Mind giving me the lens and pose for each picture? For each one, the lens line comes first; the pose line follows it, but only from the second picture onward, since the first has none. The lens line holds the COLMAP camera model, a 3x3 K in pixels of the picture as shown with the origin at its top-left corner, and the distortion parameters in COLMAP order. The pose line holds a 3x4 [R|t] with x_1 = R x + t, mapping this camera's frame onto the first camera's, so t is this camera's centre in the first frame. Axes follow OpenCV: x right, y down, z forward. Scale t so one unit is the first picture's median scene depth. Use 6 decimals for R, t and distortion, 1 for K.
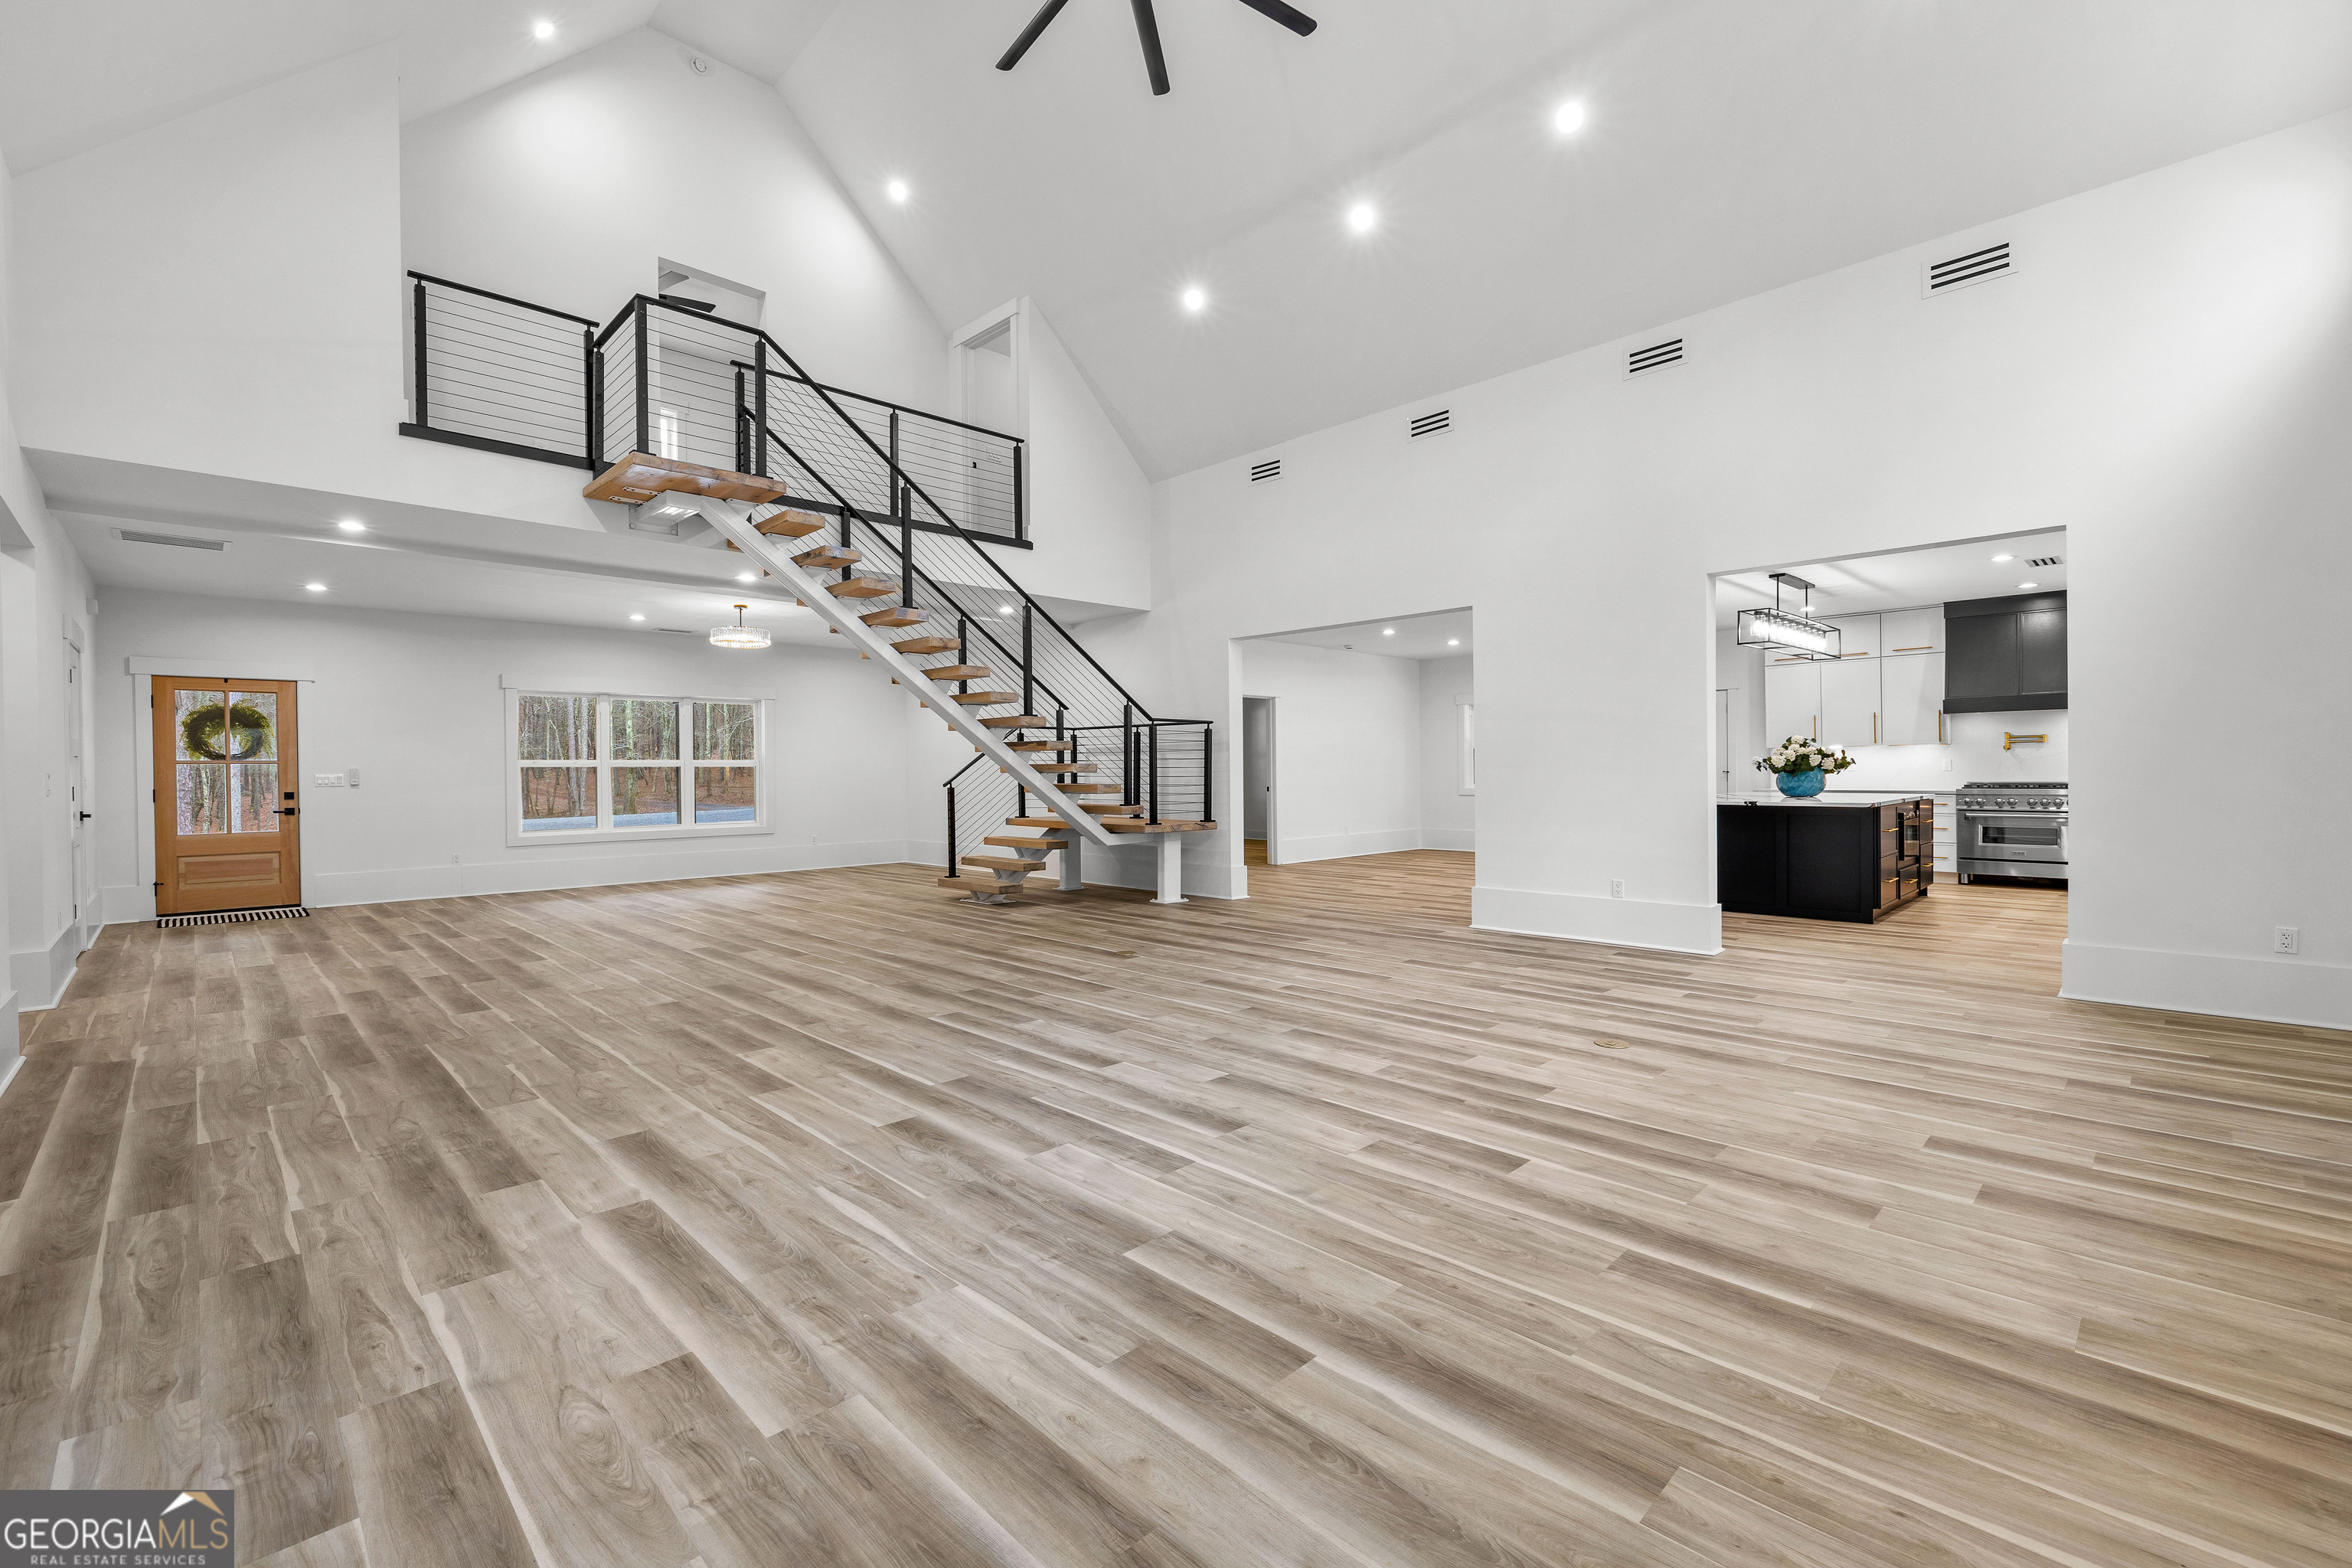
lens RADIAL K [[993.4, 0, 1168.2], [0, 993.4, 777.1], [0, 0, 1]] dist [-0.000302, 0.000381]
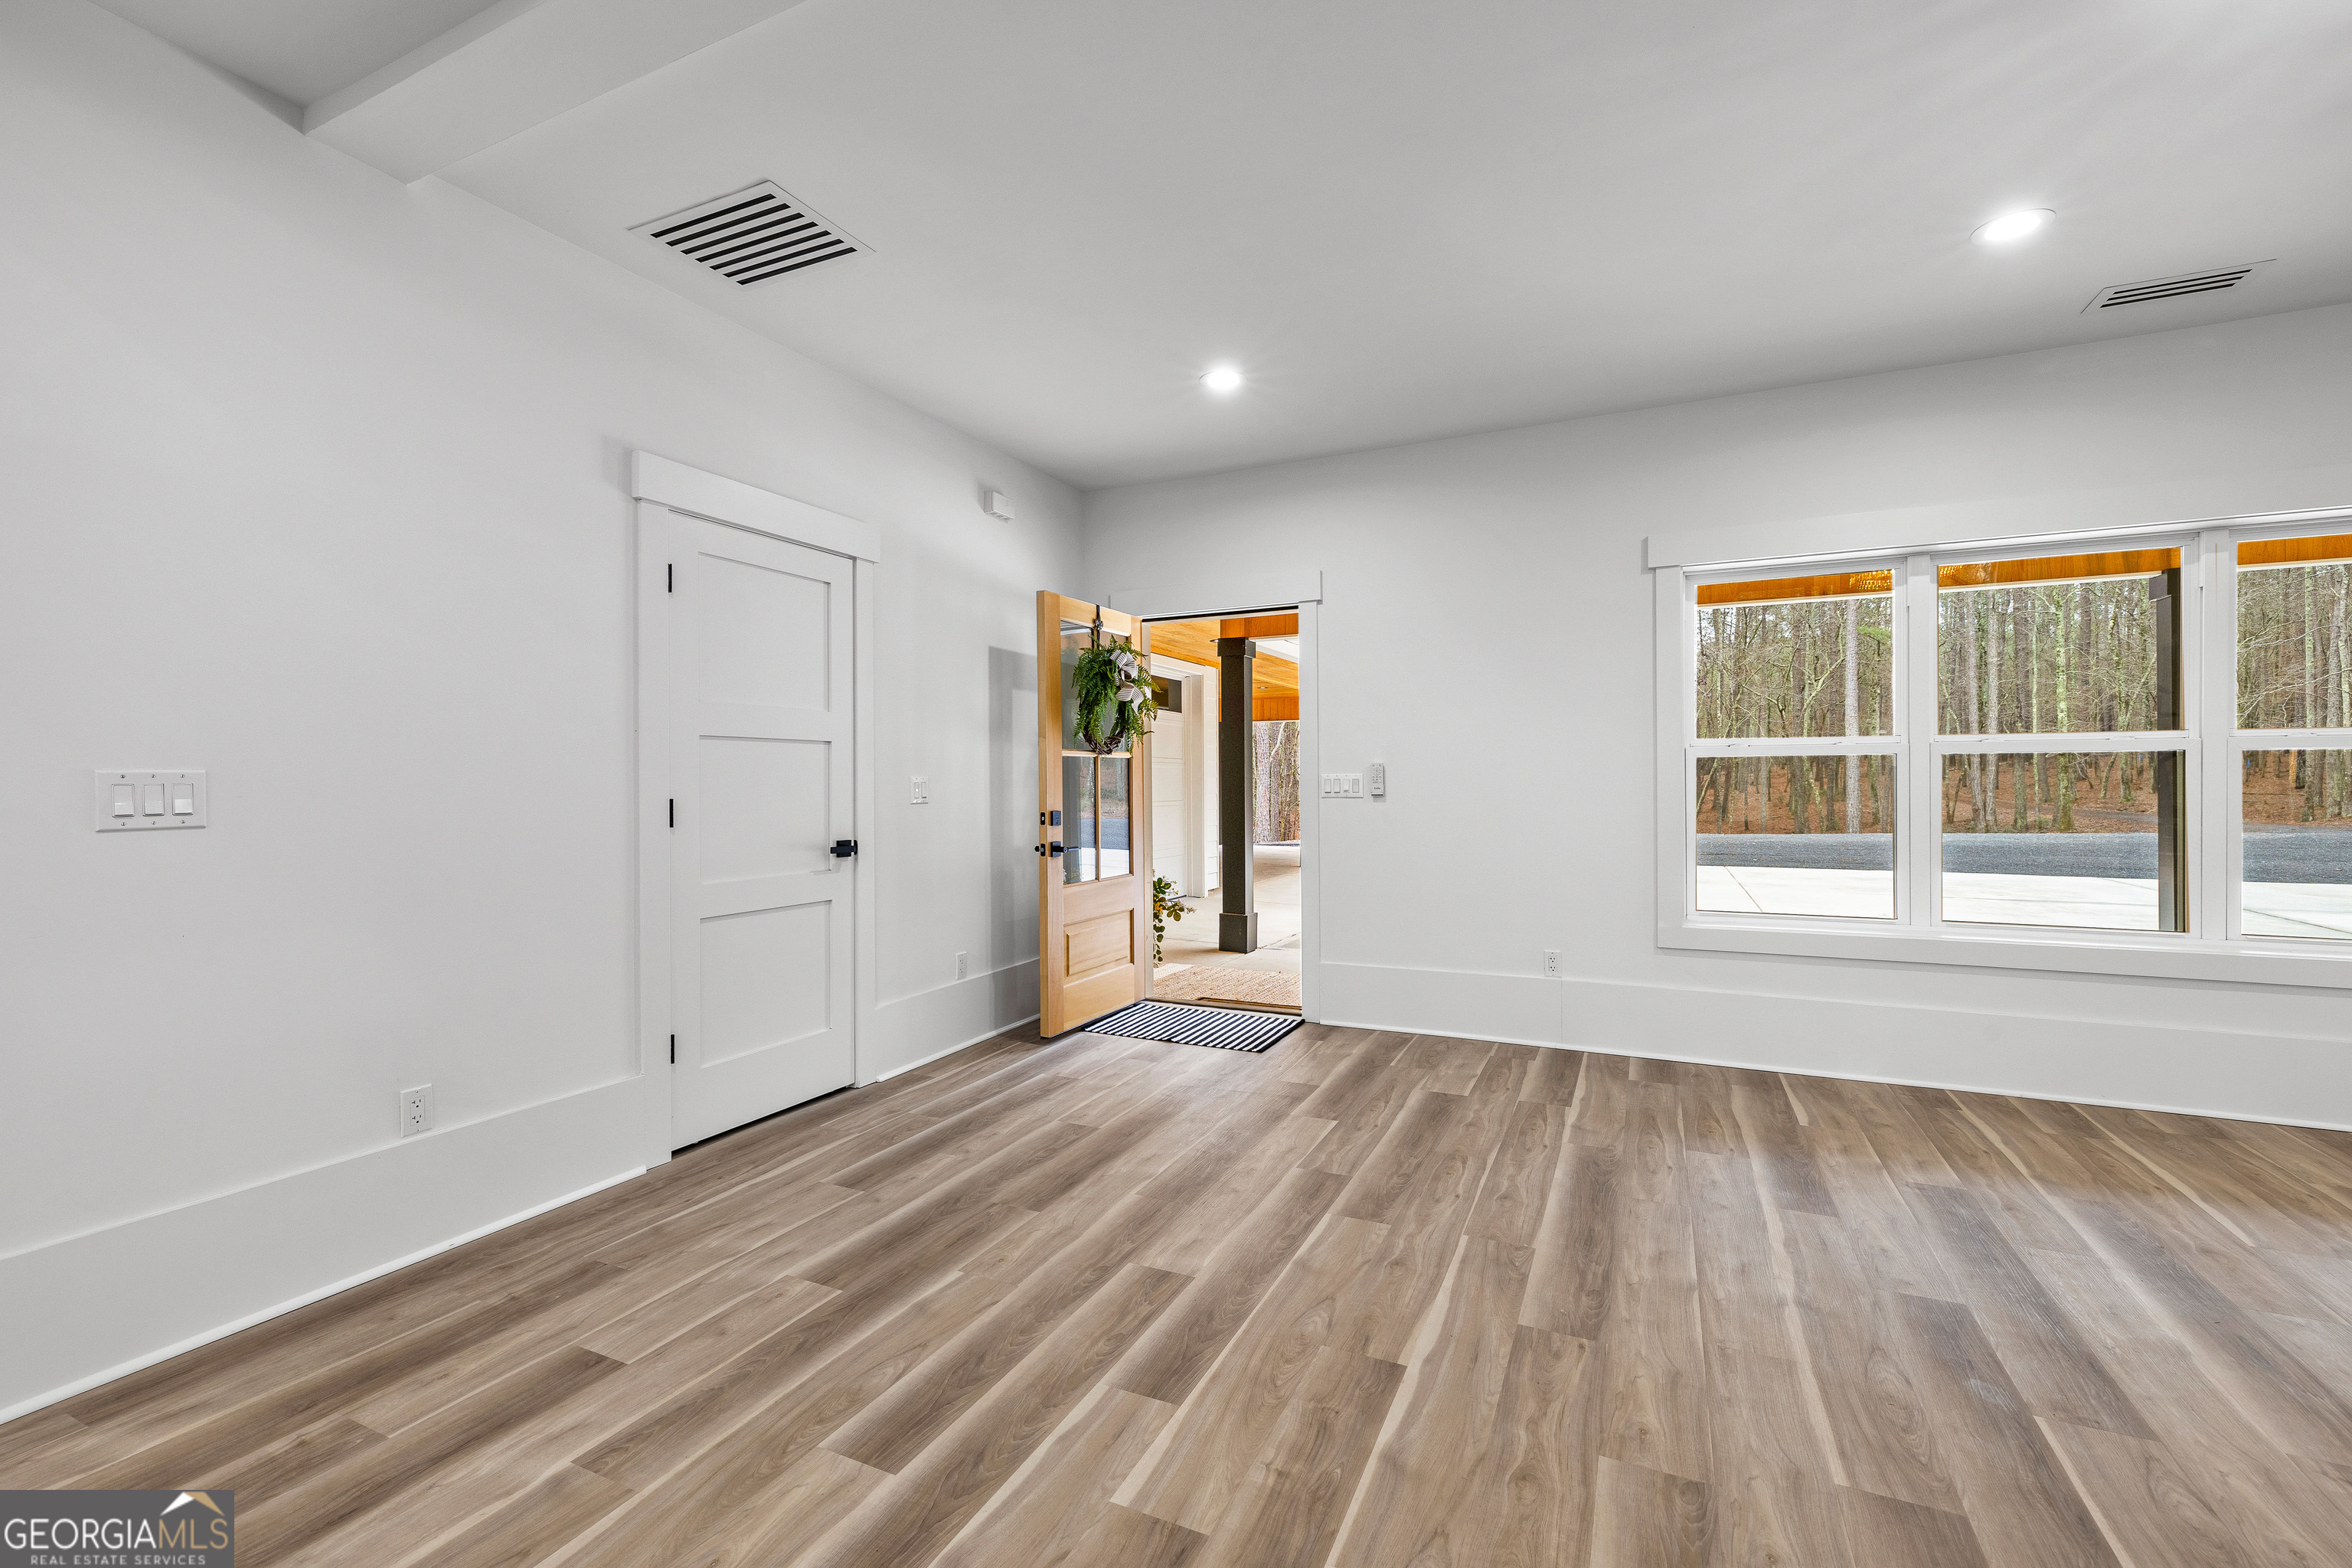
lens RADIAL K [[993.4, 0, 1168.0], [0, 993.4, 785.0], [0, 0, 1]] dist [-0.000302, 0.000381]
pose [[0.341307, 0.010432, -0.939894, -1.056914], [-0.003556, 0.999946, 0.009807, -0.004833], [0.939945, -0.000005, 0.341325, 2.063816]]
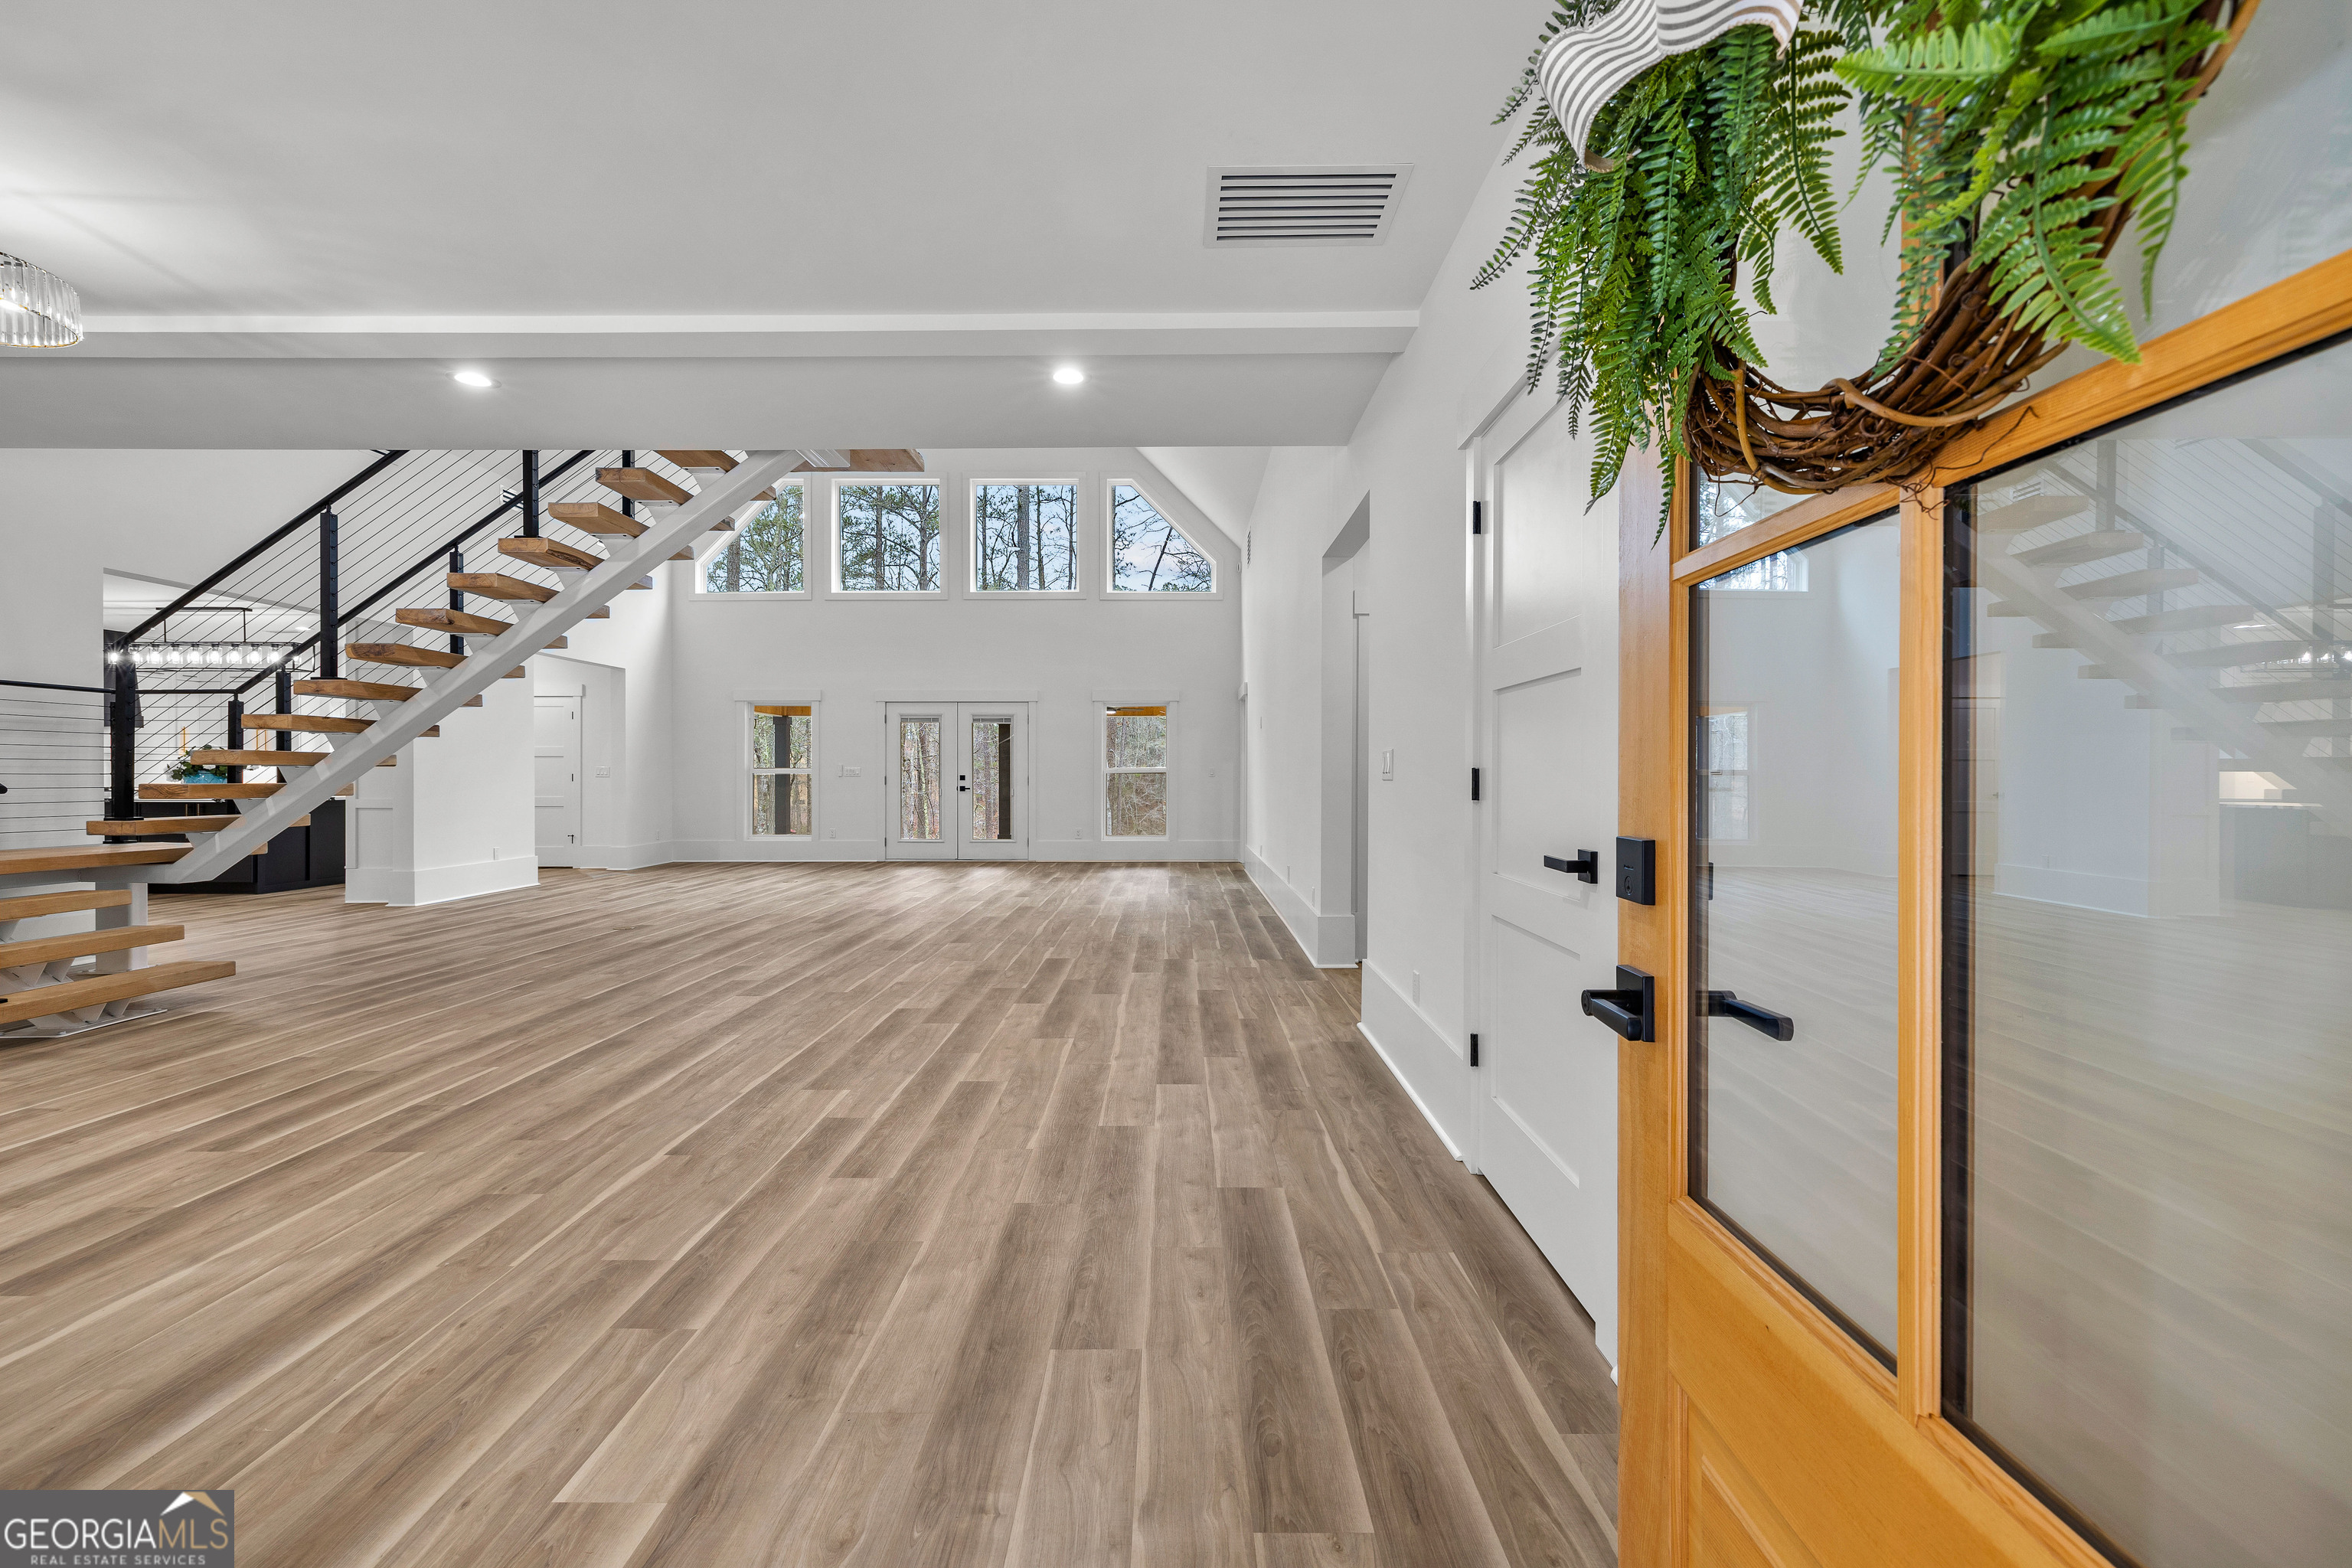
lens RADIAL K [[993.4, 0, 1164.7], [0, 993.4, 763.7], [0, 0, 1]] dist [-0.000302, 0.000381]
pose [[-0.707780, 0.017301, 0.706221, -2.551264], [0.011694, 0.999850, -0.012774, 0.025893], [-0.706336, -0.000783, -0.707876, 2.734153]]
